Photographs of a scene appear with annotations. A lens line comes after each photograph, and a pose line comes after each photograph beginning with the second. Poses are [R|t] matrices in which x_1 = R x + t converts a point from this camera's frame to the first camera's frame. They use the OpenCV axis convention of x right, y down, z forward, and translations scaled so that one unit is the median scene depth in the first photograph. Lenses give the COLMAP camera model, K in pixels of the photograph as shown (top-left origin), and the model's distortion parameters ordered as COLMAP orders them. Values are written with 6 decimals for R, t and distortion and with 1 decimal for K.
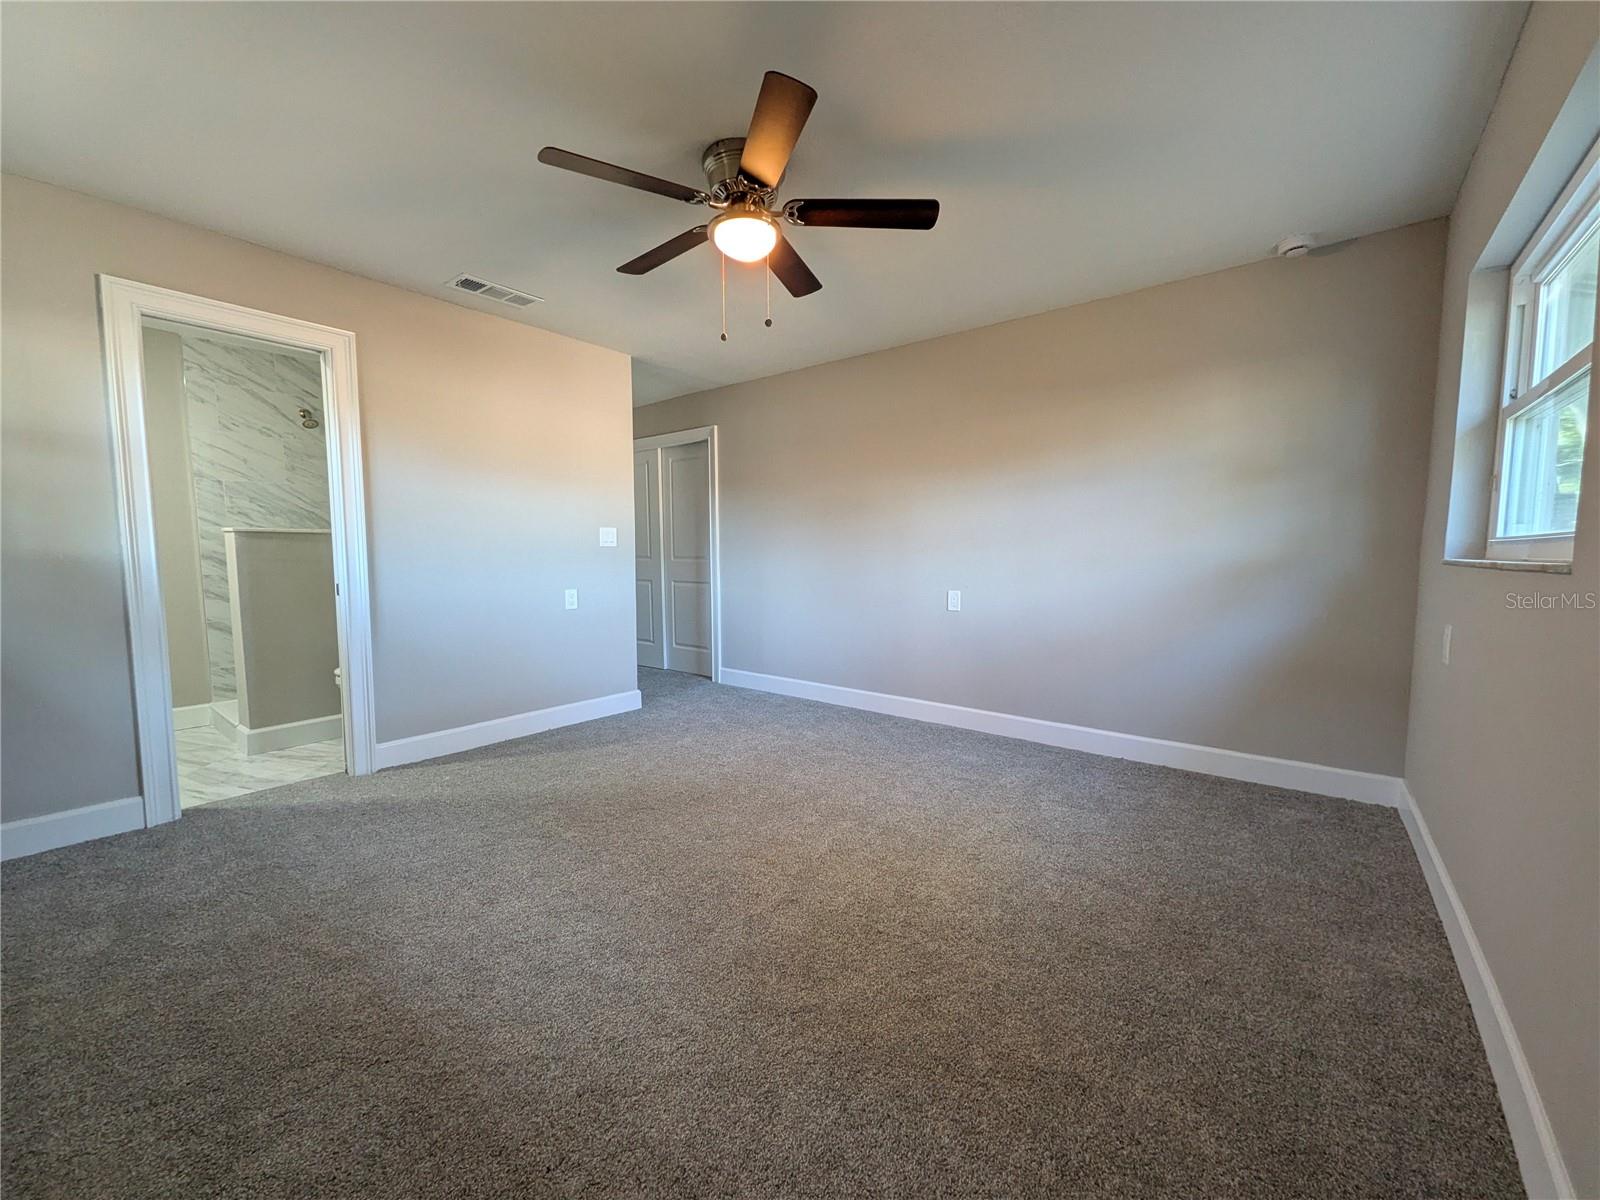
lens RADIAL K [[630.1, 0, 797.4], [0, 630.1, 603.6], [0, 0, 1]] dist [0.006033, -0.000322]
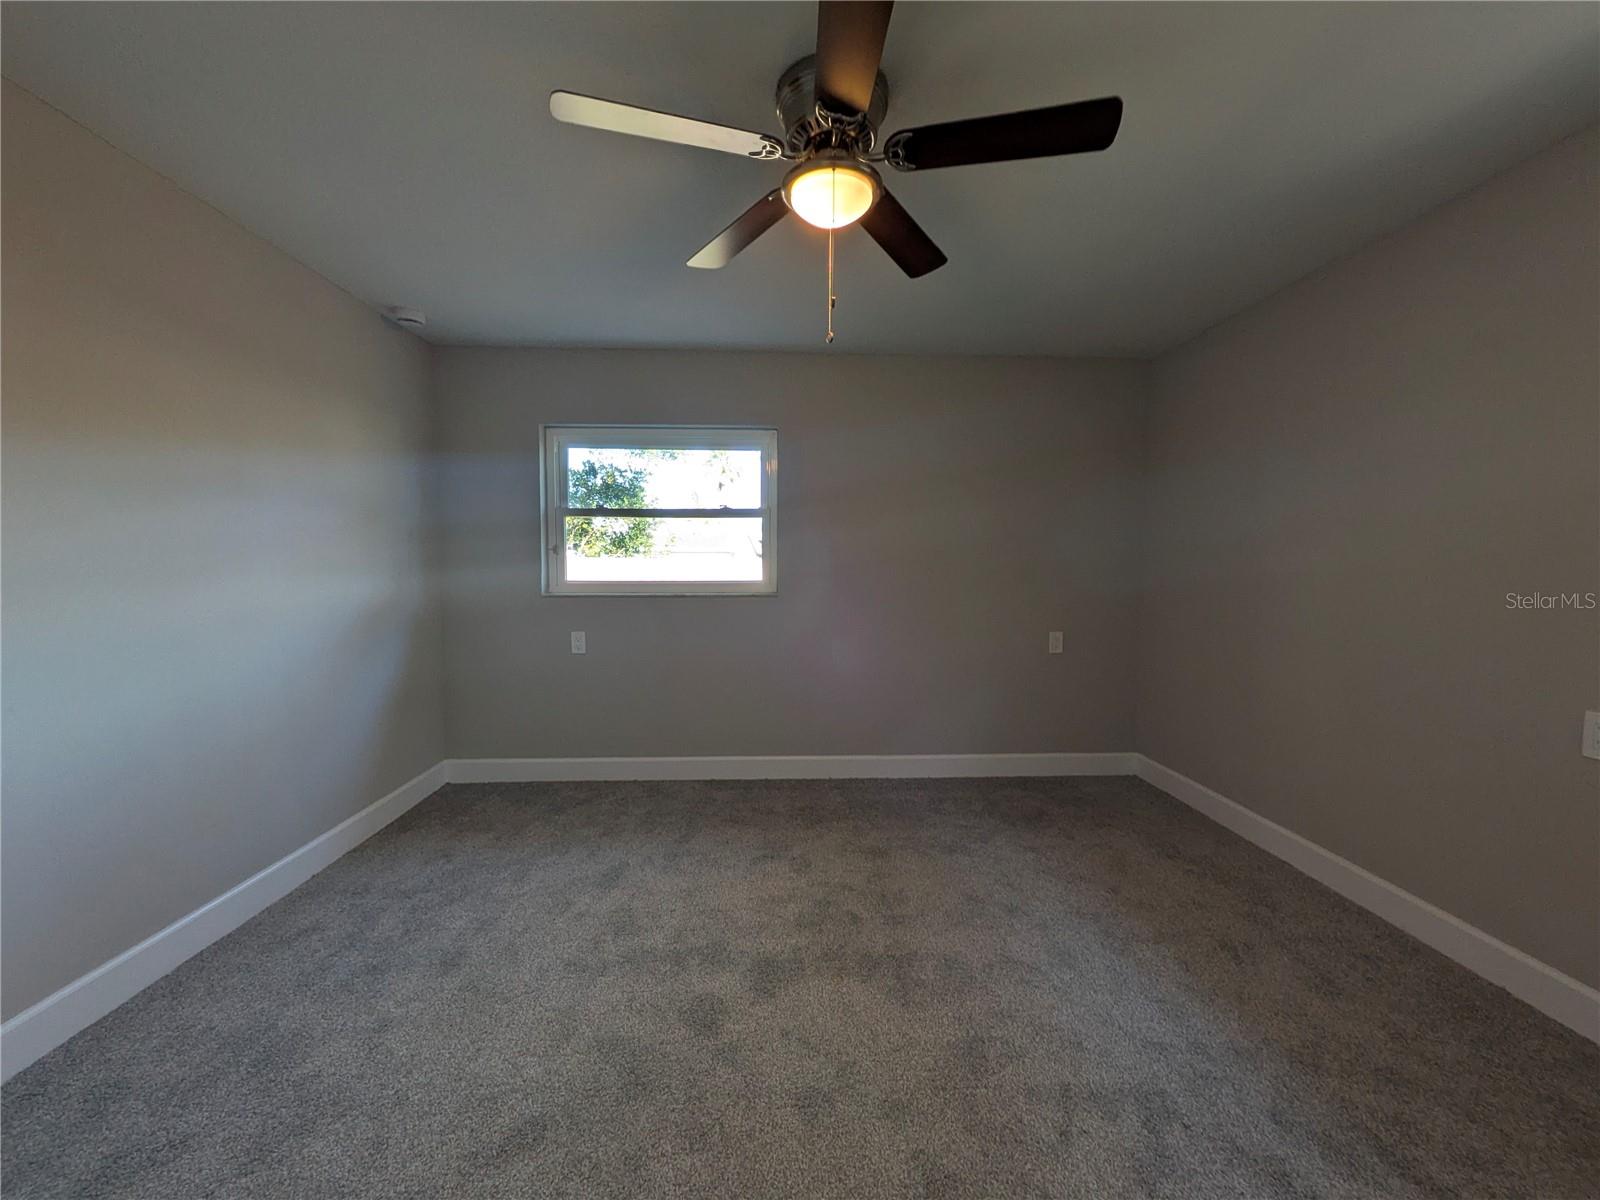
lens RADIAL K [[630.1, 0, 797.4], [0, 630.1, 603.6], [0, 0, 1]] dist [0.006033, -0.000322]
pose [[-0.654004, -0.047800, 0.754980, -0.418514], [0.060885, 0.991438, 0.115513, -0.128050], [-0.754037, 0.121513, -0.645494, 1.024787]]
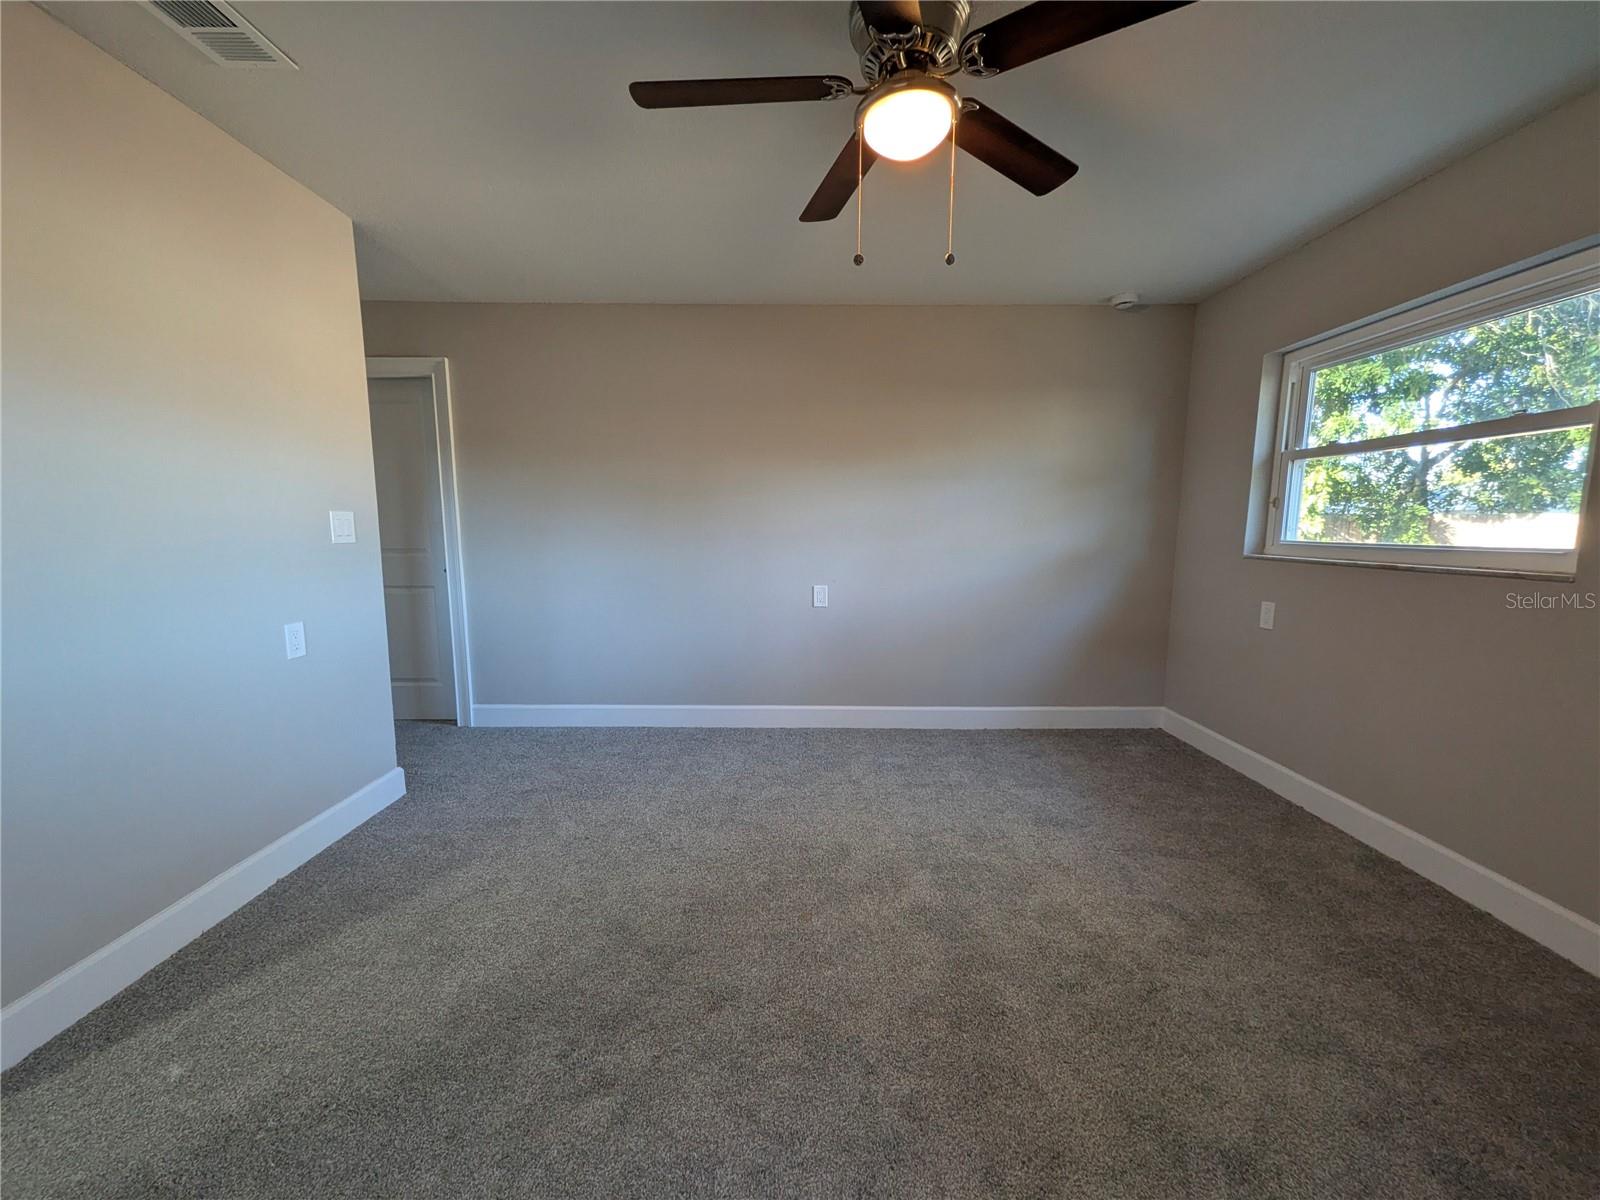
lens RADIAL K [[630.1, 0, 797.4], [0, 630.1, 603.6], [0, 0, 1]] dist [0.006033, -0.000322]
pose [[0.778002, -0.077342, 0.623482, -0.432121], [0.047926, 0.996808, 0.063849, -0.064969], [-0.626431, -0.019794, 0.779226, 0.340023]]
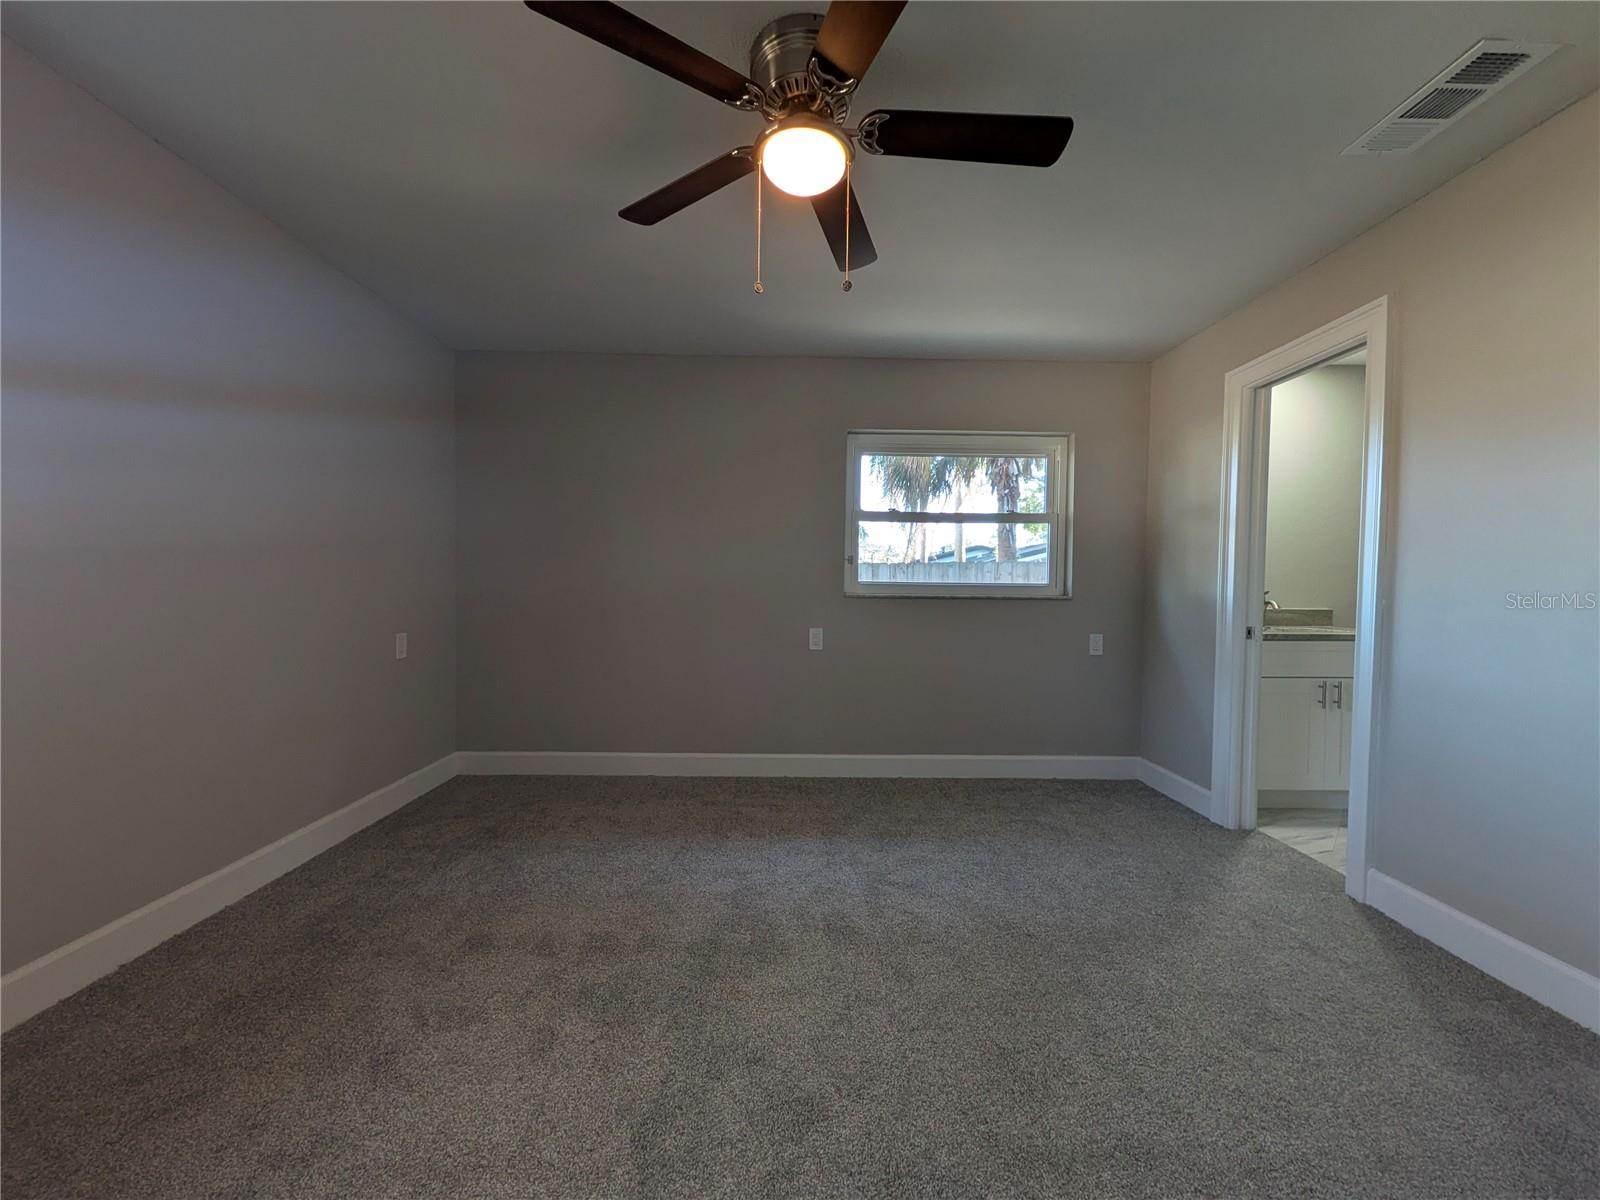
lens RADIAL K [[628.0, 0, 798.4], [0, 628.0, 603.8], [0, 0, 1]] dist [0.004908, -0.000005]
pose [[-0.771933, 0.009501, -0.635633, 0.261326], [-0.063359, 0.993760, 0.091800, -0.091040], [0.632539, 0.111137, -0.766514, 1.058612]]
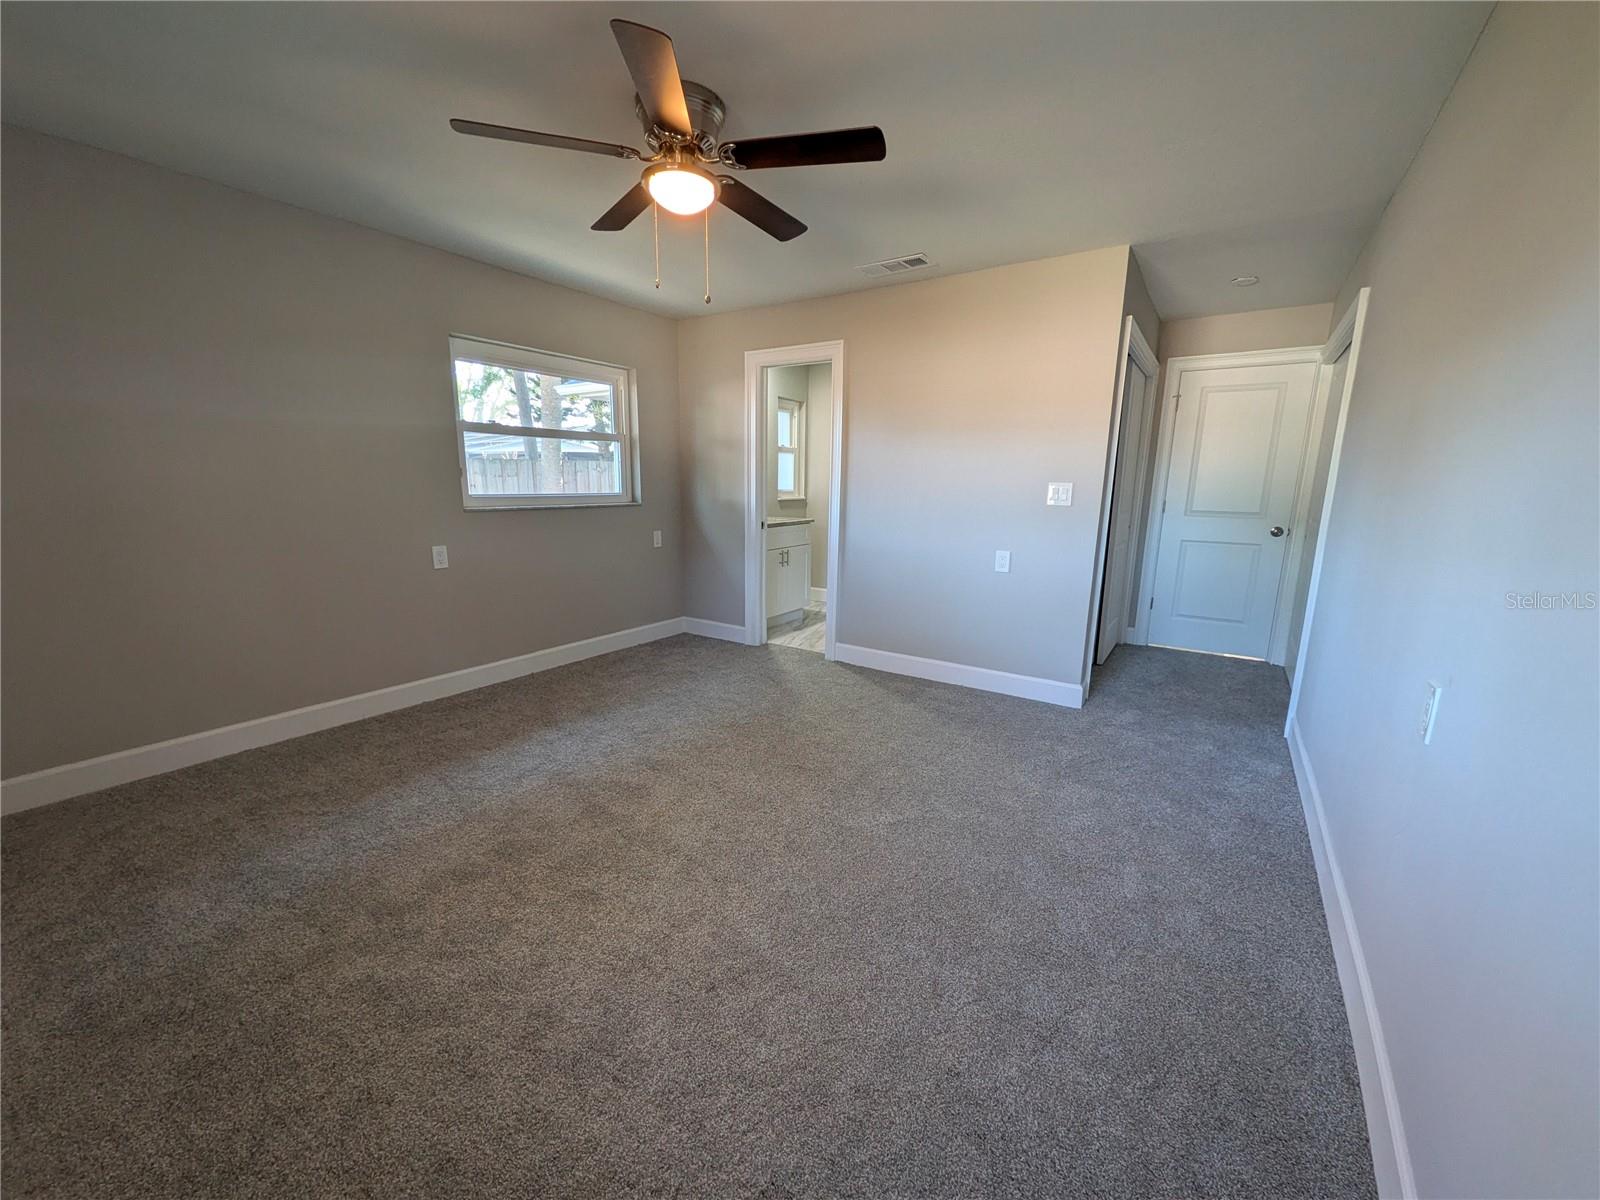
lens RADIAL K [[630.1, 0, 797.4], [0, 630.1, 603.6], [0, 0, 1]] dist [0.006033, -0.000322]
pose [[0.083136, 0.194052, -0.977462, 0.648122], [-0.094862, 0.977944, 0.186080, -0.108996], [0.992013, 0.077254, 0.099711, 0.735764]]
